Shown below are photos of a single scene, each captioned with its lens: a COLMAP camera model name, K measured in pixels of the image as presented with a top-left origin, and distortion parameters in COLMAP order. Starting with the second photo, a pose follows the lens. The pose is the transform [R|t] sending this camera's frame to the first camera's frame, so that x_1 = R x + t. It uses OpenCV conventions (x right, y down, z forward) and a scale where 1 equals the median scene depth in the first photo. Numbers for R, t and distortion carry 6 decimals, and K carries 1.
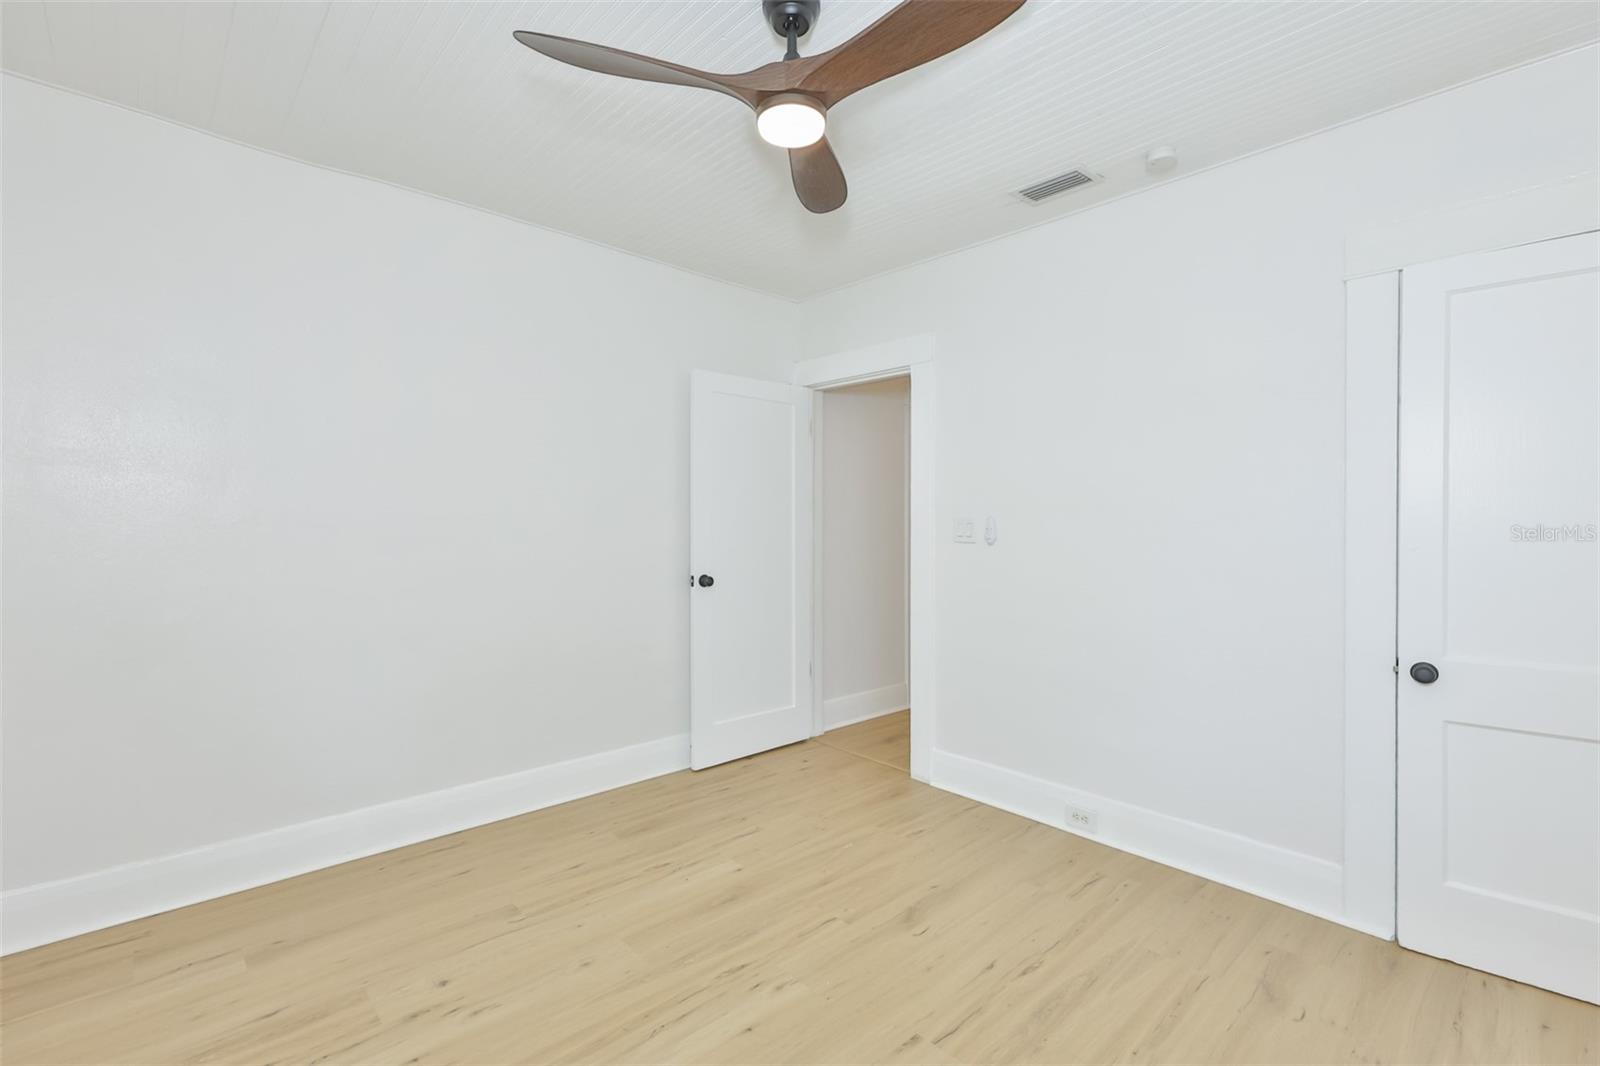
lens RADIAL K [[698.4, 0, 803.5], [0, 698.4, 534.2], [0, 0, 1]] dist [-0.001393, 0.000053]
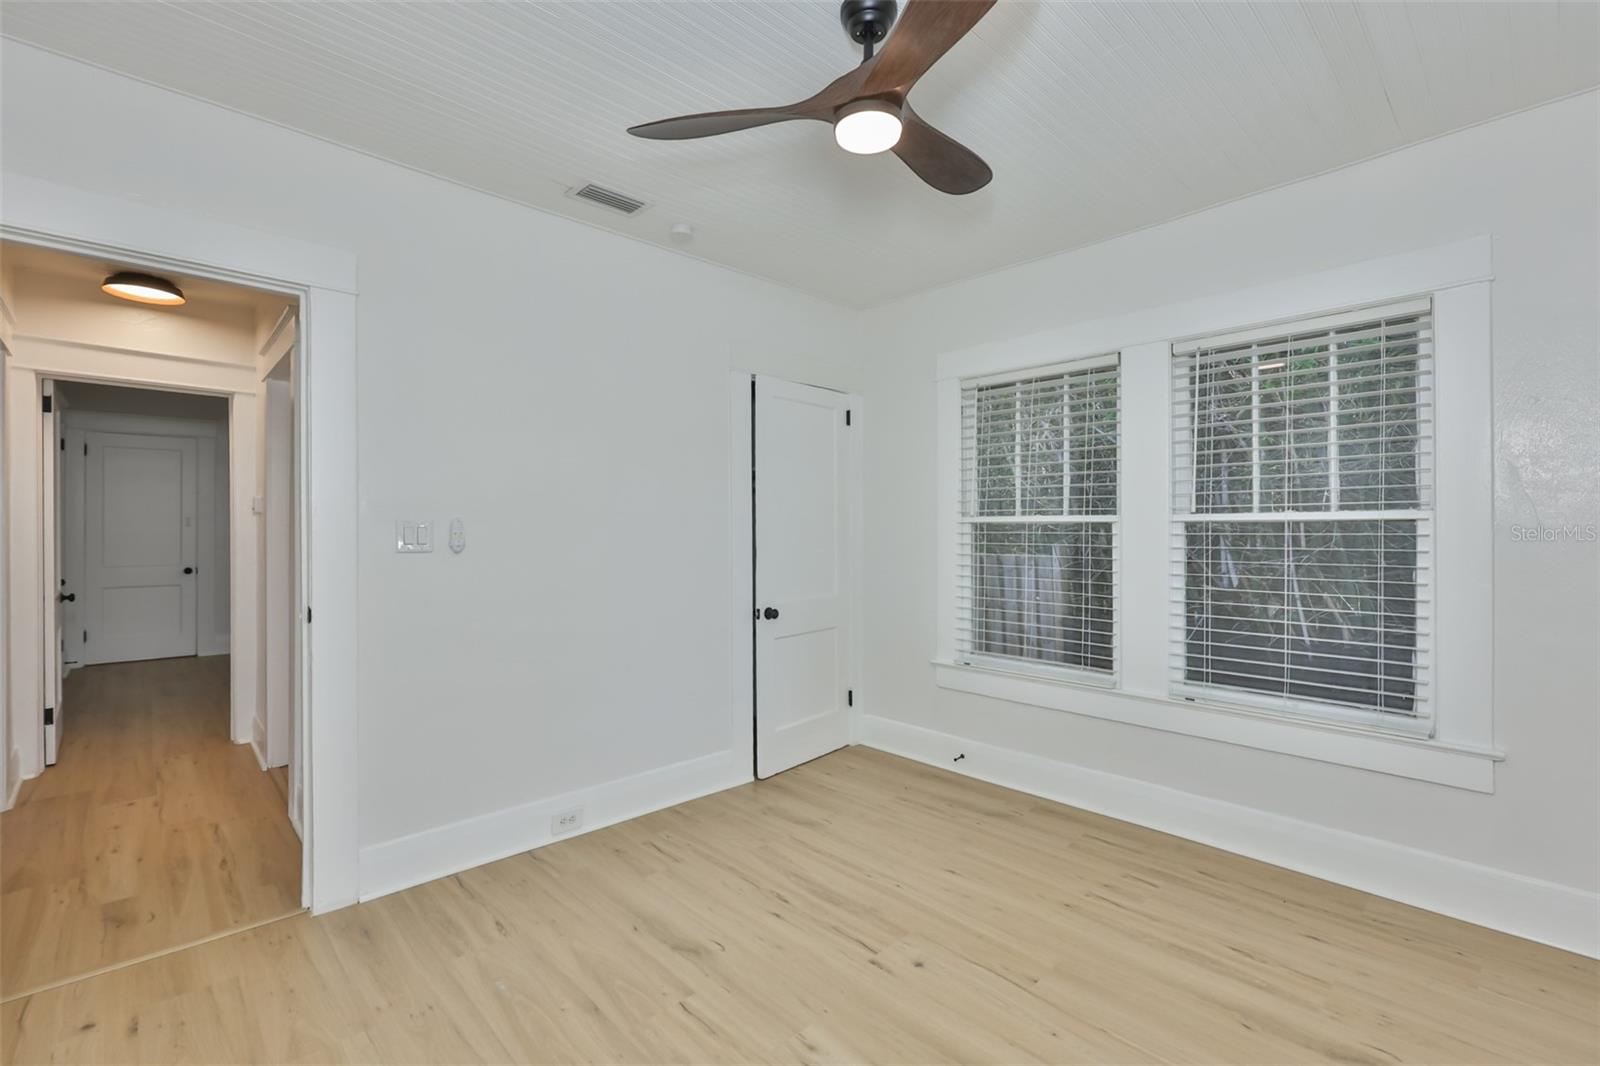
lens RADIAL K [[696.4, 0, 795.1], [0, 696.4, 528.7], [0, 0, 1]] dist [-0.000781, 0.000286]
pose [[0.013206, 0.003689, 0.999906, -0.812120], [0.021090, 0.999770, -0.003967, -0.001307], [-0.999690, 0.021140, 0.013126, 0.885528]]
